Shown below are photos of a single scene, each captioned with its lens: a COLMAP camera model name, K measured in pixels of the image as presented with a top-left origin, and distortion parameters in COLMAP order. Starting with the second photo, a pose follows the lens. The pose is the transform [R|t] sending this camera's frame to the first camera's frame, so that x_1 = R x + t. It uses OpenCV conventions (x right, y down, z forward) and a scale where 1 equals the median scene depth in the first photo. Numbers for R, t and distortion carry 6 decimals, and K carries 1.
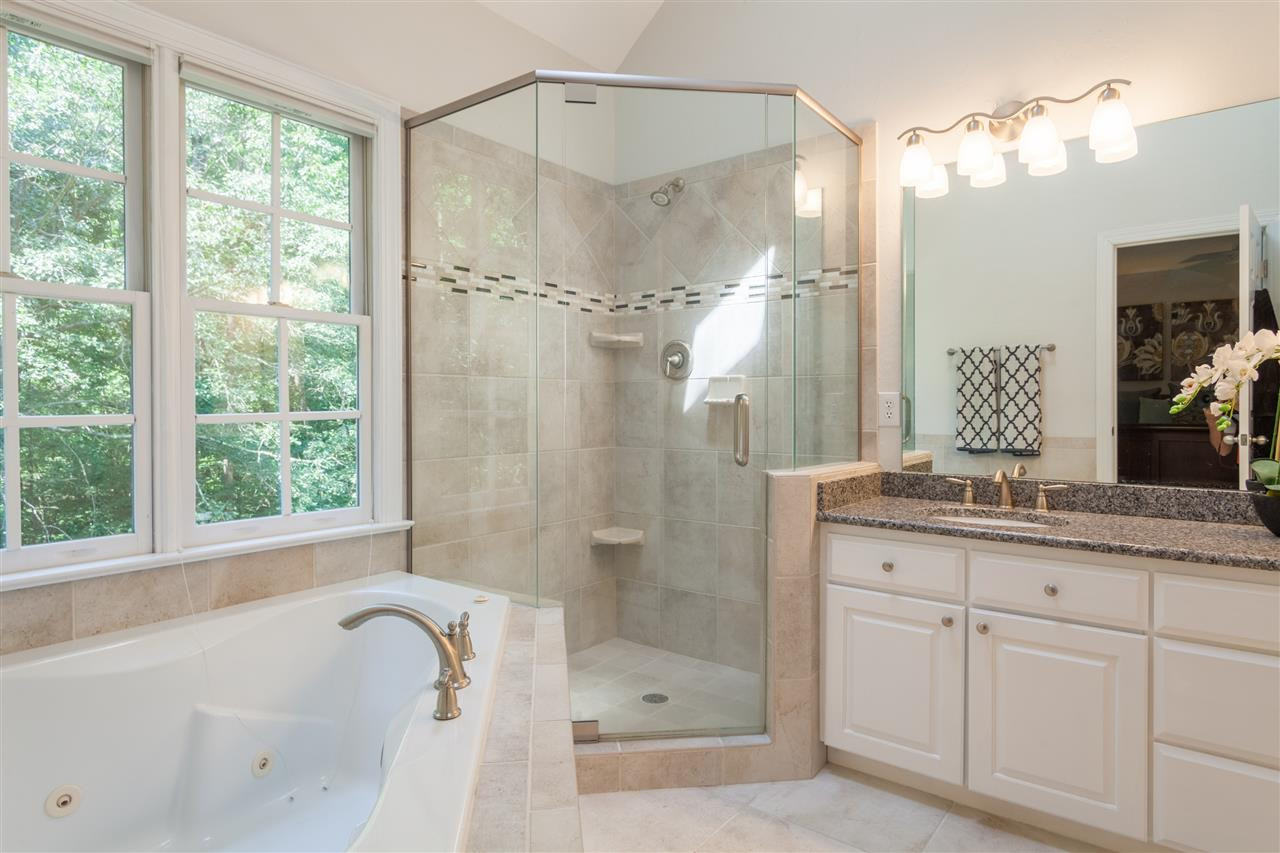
lens RADIAL K [[750.9, 0, 642.1], [0, 750.9, 421.1], [0, 0, 1]] dist [0.002346, -0.001326]
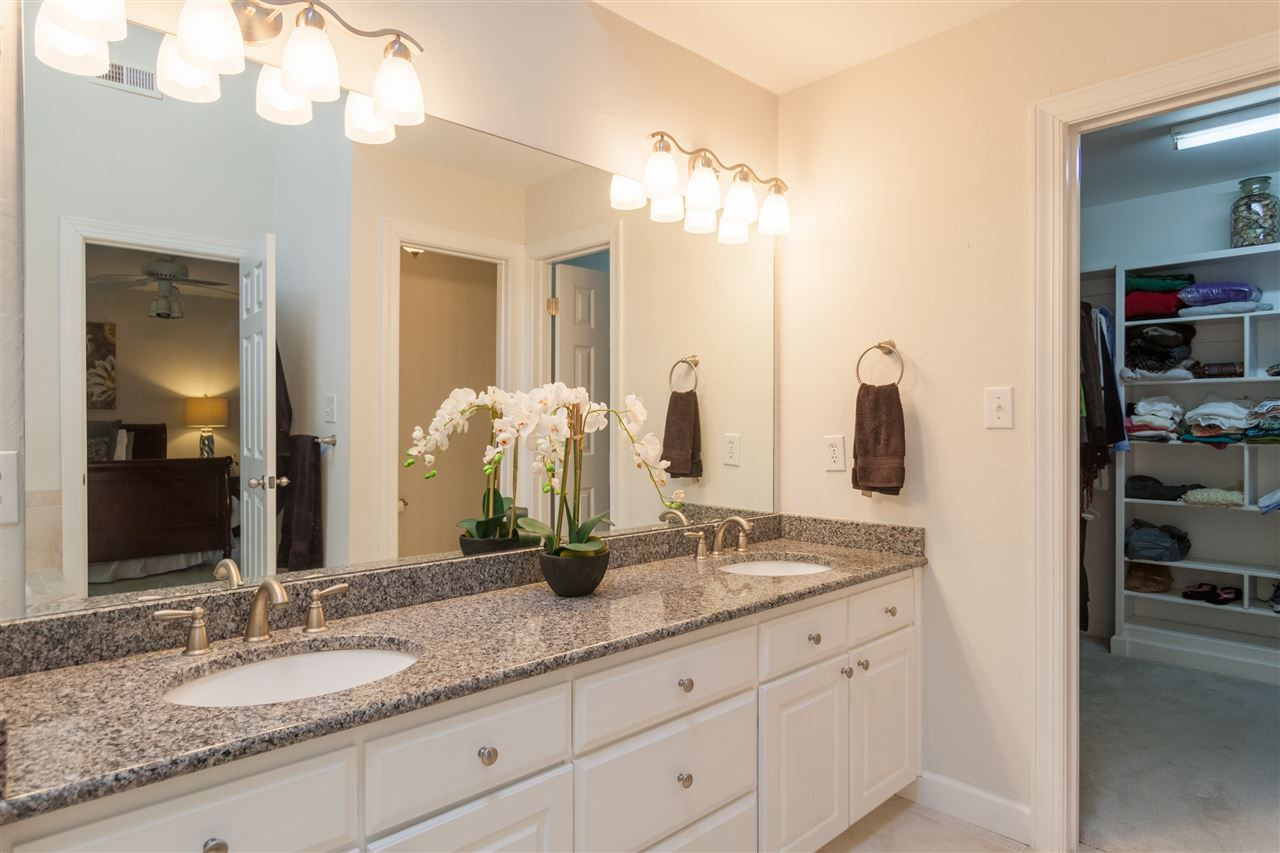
lens RADIAL K [[750.9, 0, 642.2], [0, 750.9, 418.9], [0, 0, 1]] dist [0.002346, -0.001326]
pose [[0.124107, 0.008582, 0.992232, -0.086381], [0.016303, 0.999810, -0.010686, -0.054006], [-0.992135, 0.017502, 0.123943, 0.656642]]
